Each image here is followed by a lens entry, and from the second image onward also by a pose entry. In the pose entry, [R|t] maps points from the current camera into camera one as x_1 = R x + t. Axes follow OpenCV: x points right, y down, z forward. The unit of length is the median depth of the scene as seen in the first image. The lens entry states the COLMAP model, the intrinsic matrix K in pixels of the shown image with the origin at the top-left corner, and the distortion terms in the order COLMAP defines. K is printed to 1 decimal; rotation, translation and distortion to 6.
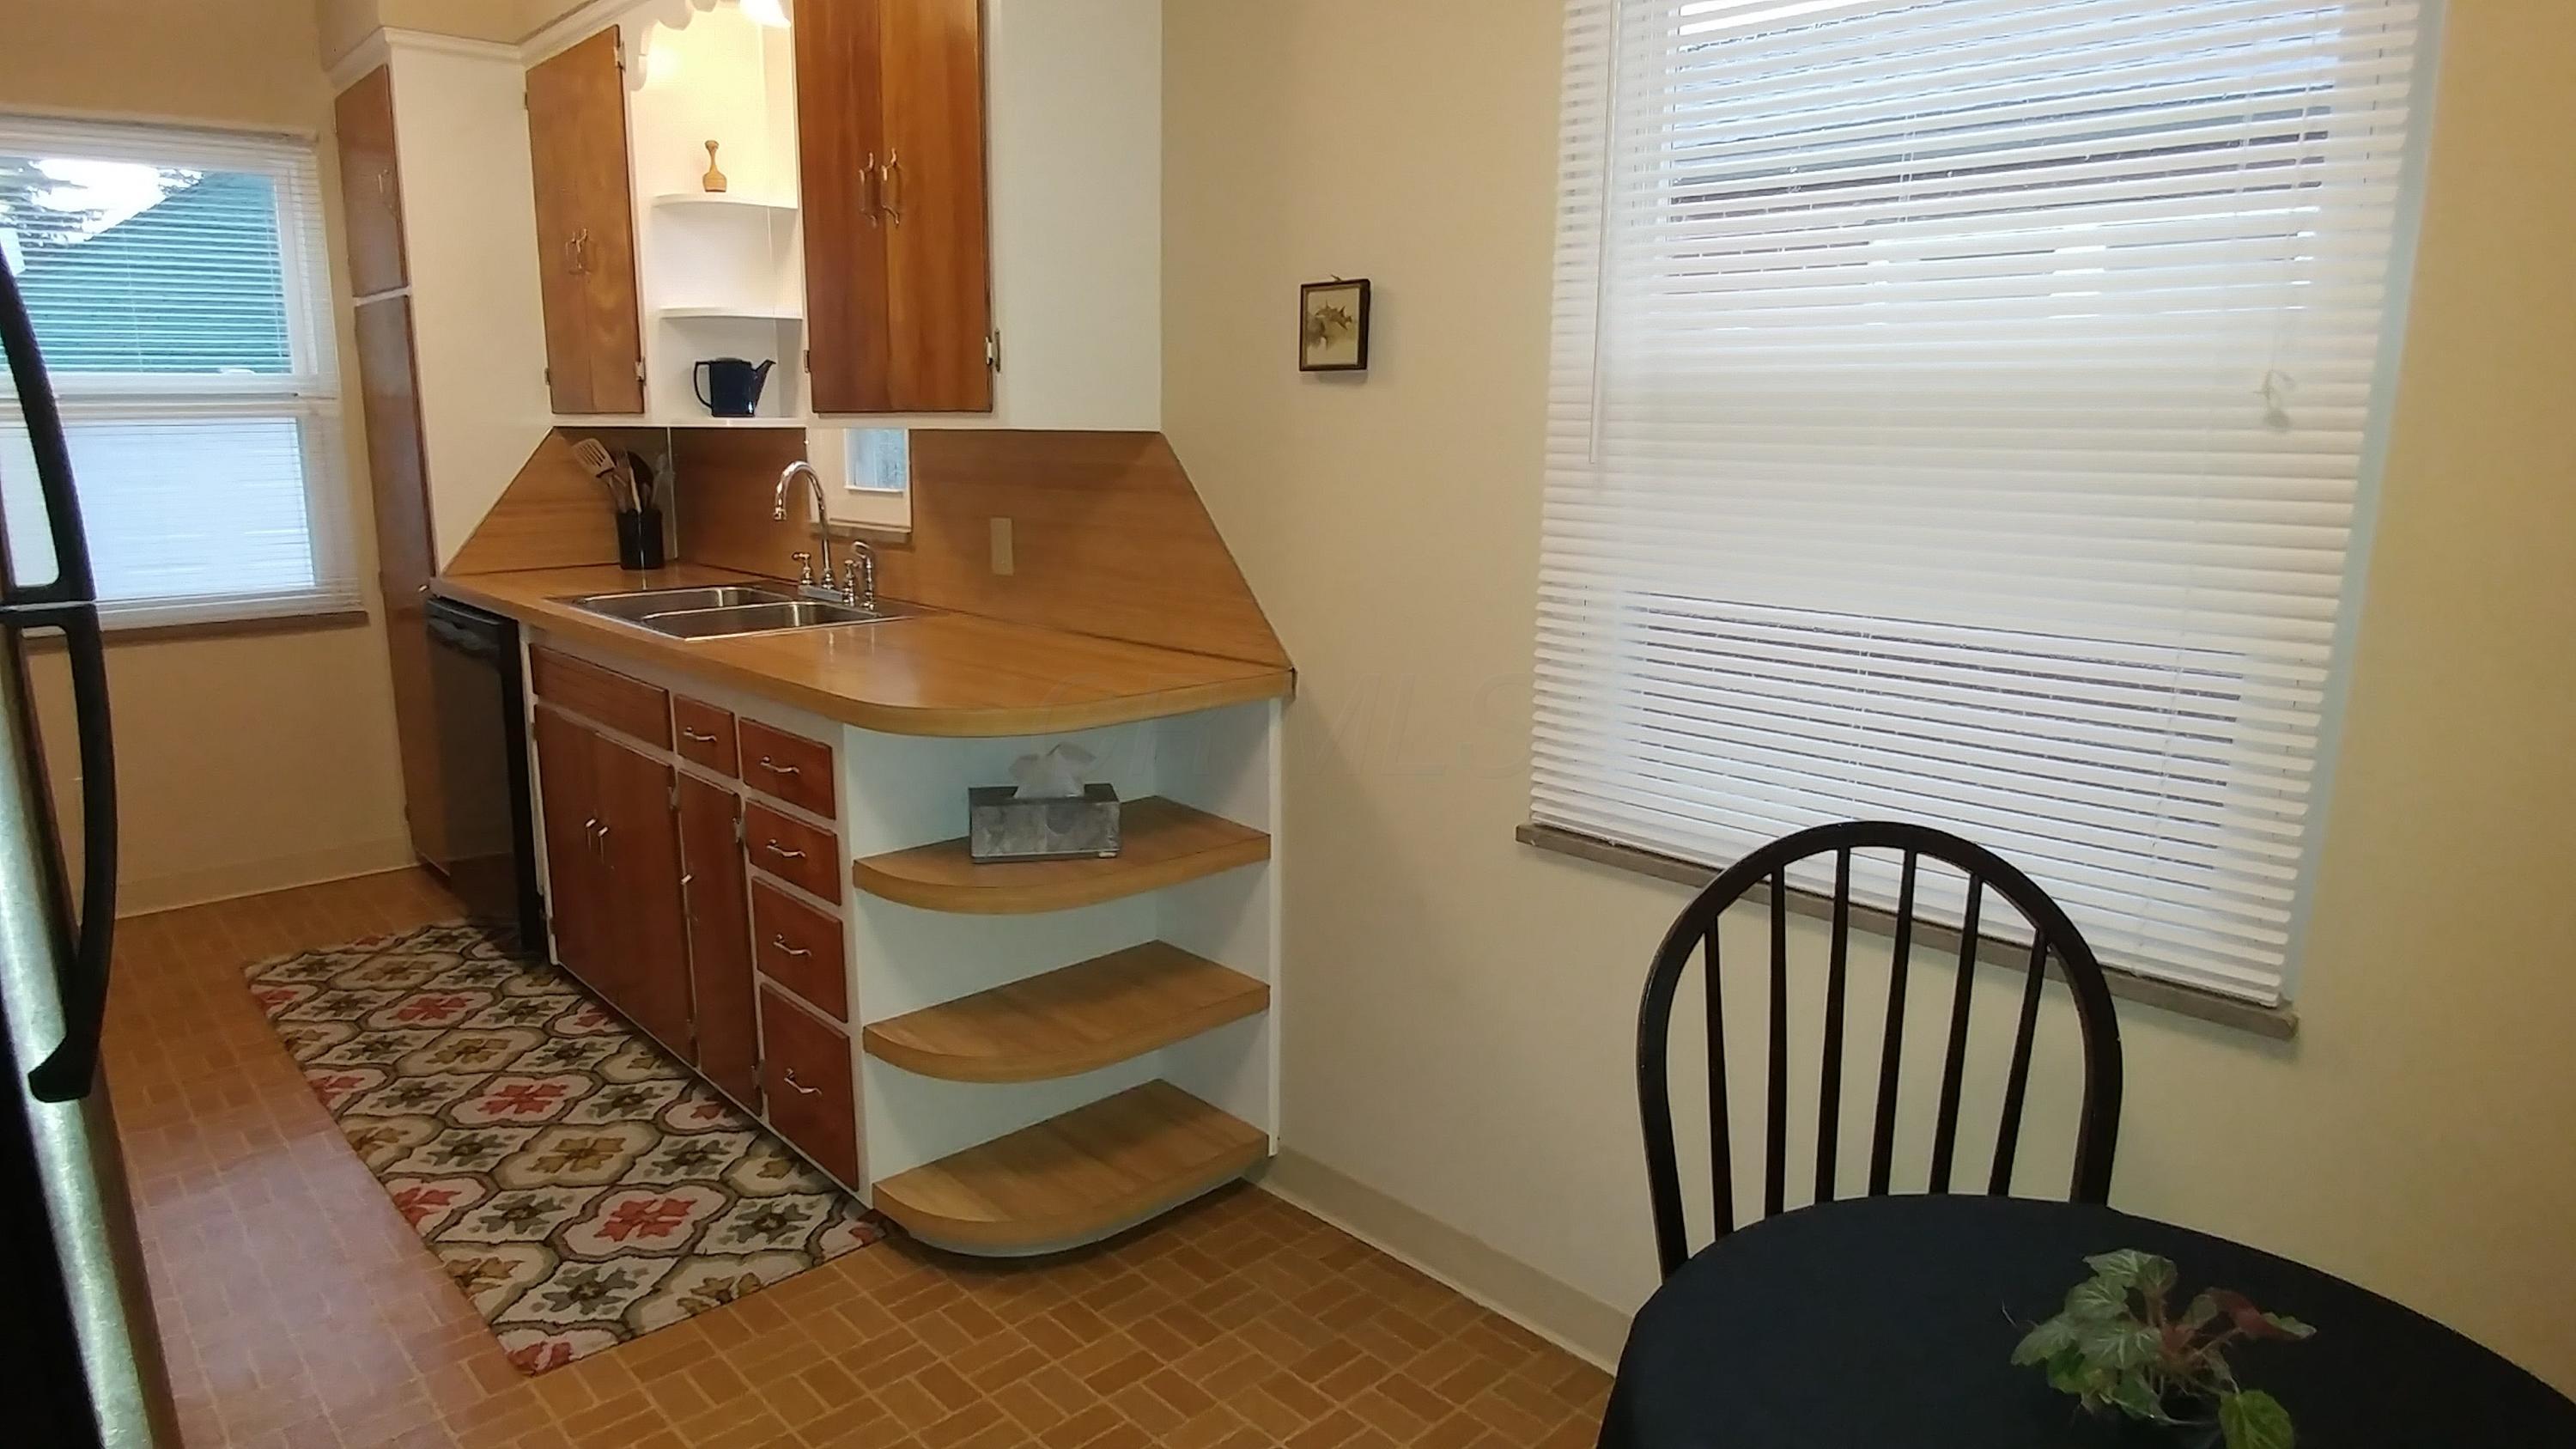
lens RADIAL K [[1534.0, 0, 1293.1], [0, 1534.0, 729.0], [0, 0, 1]] dist [-0.014368, 0.000612]
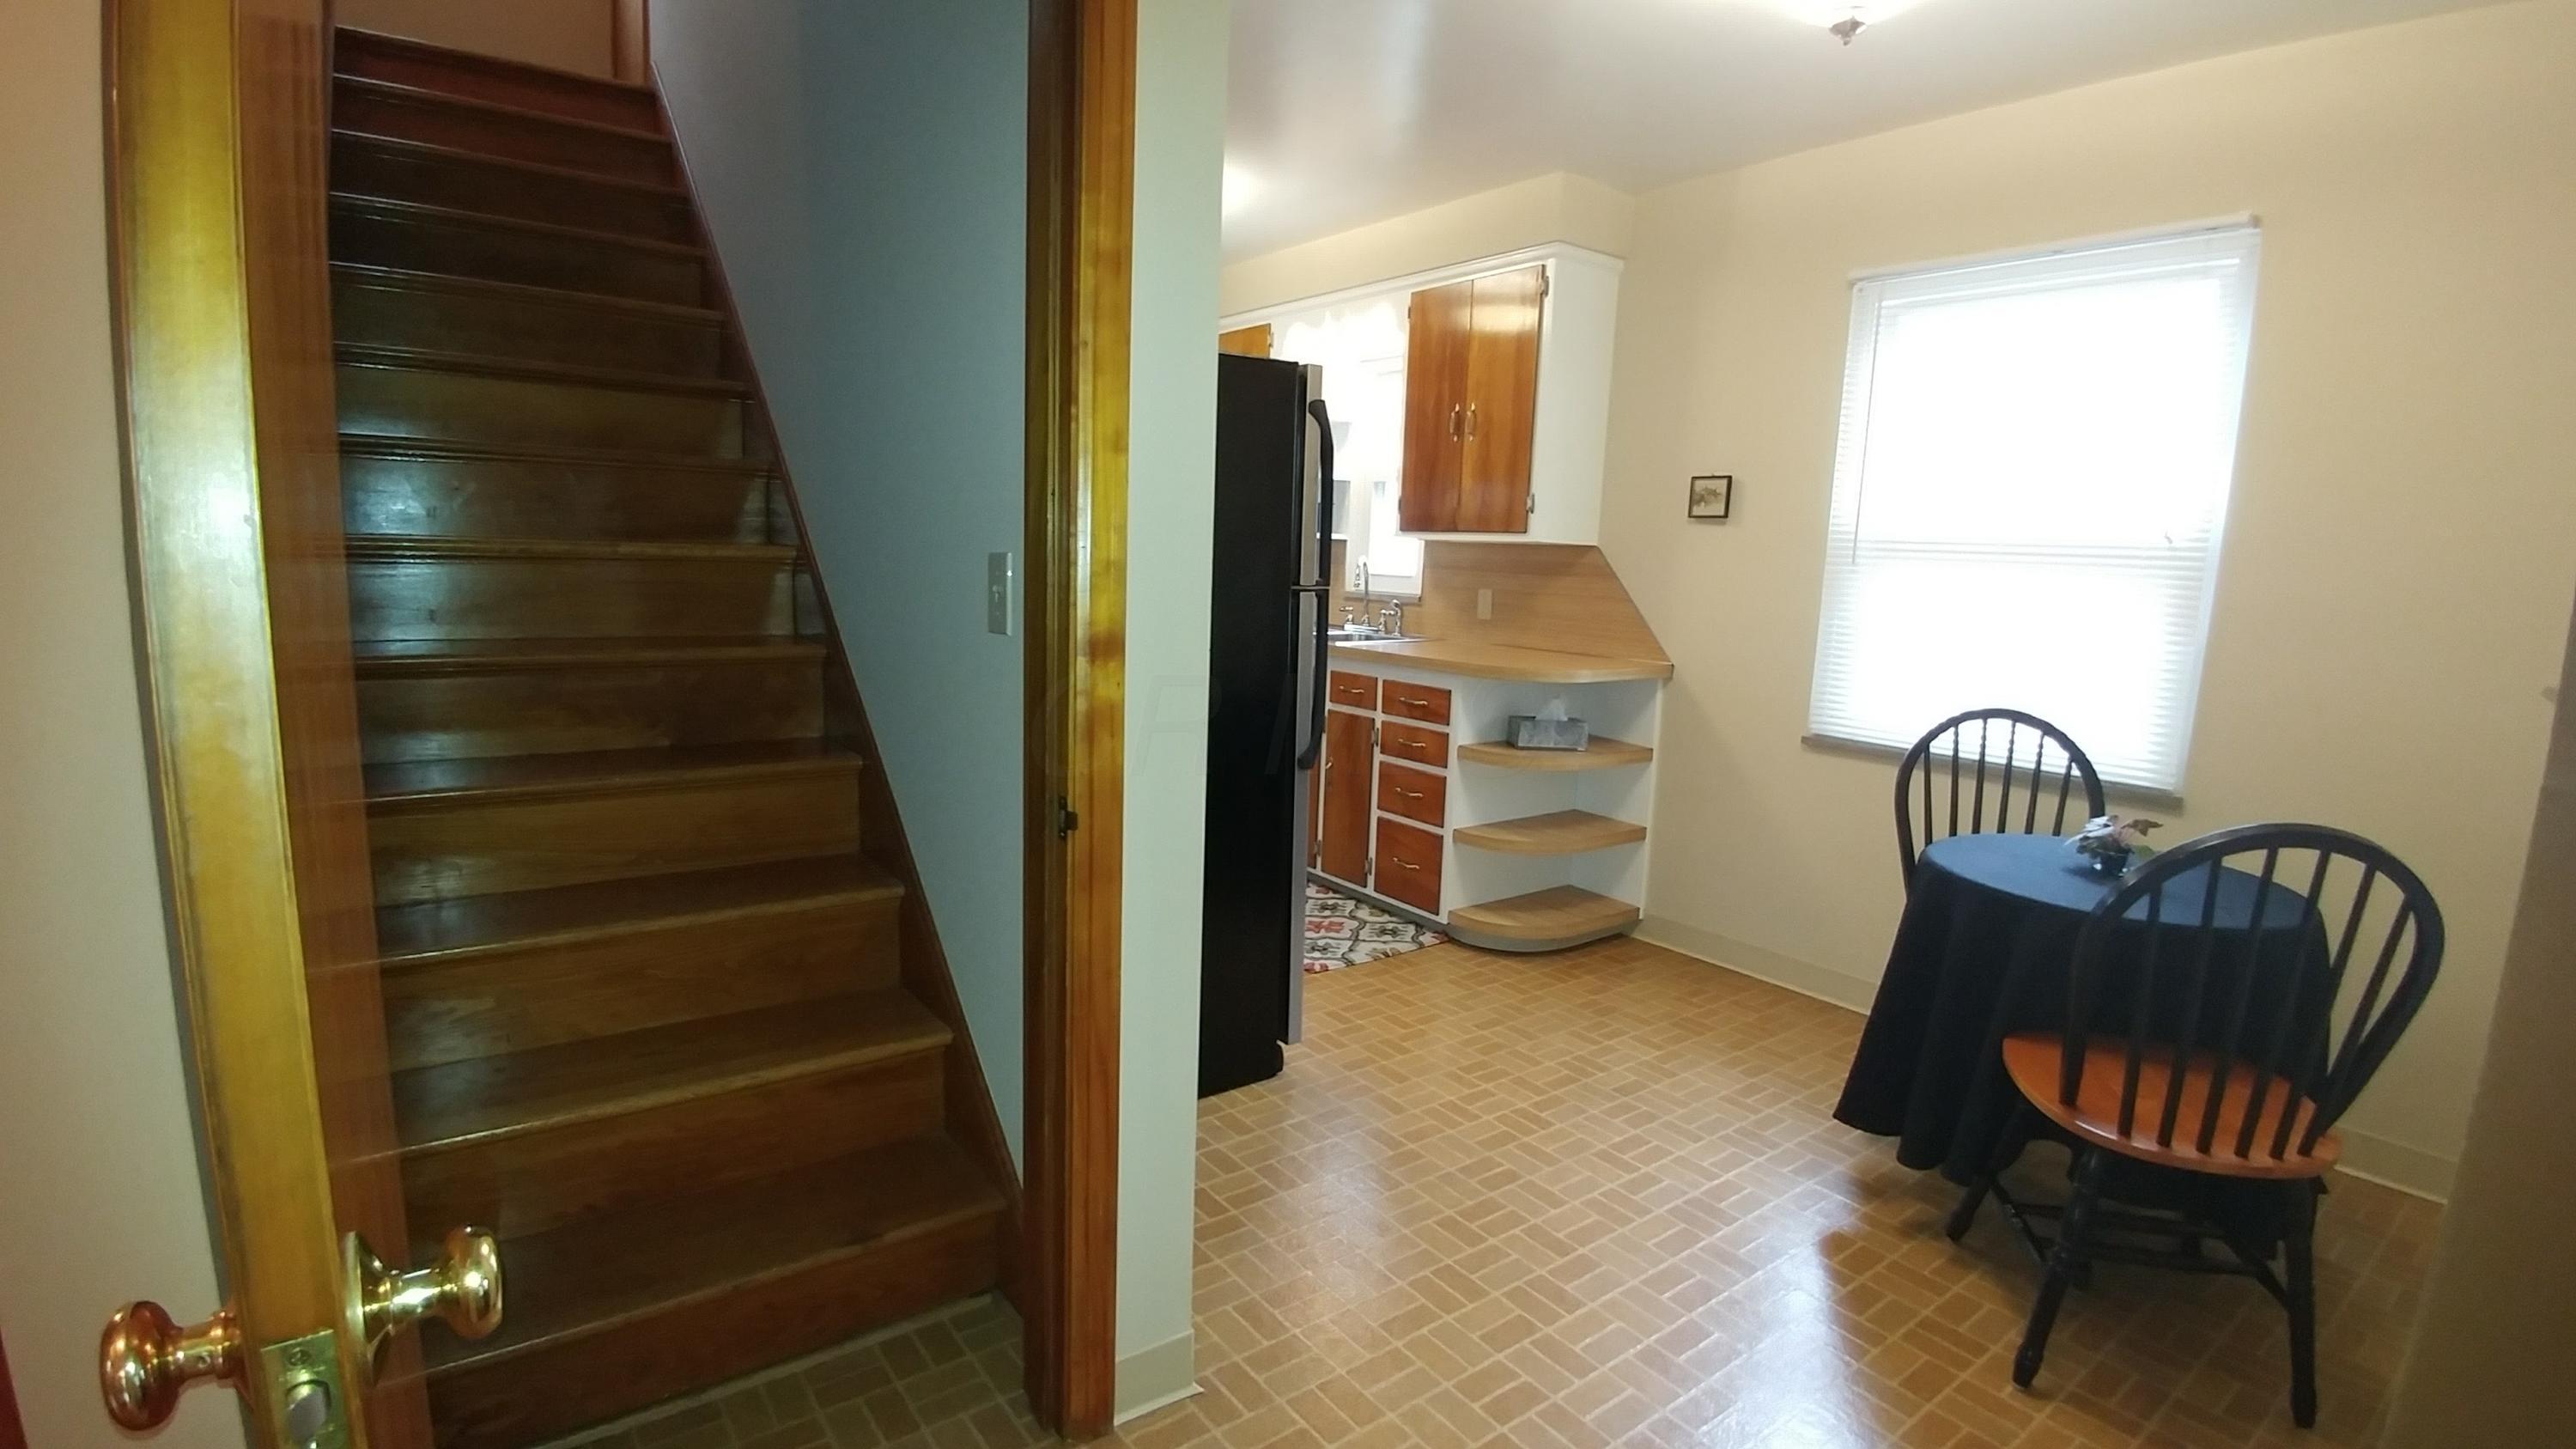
lens RADIAL K [[1226.3, 0, 1279.6], [0, 1226.3, 720.8], [0, 0, 1]] dist [-0.017866, -0.001488]
pose [[0.993487, 0.045081, -0.104647, -0.340342], [-0.051148, 0.997118, -0.056033, 0.150822], [0.101819, 0.061021, 0.992930, -0.637966]]
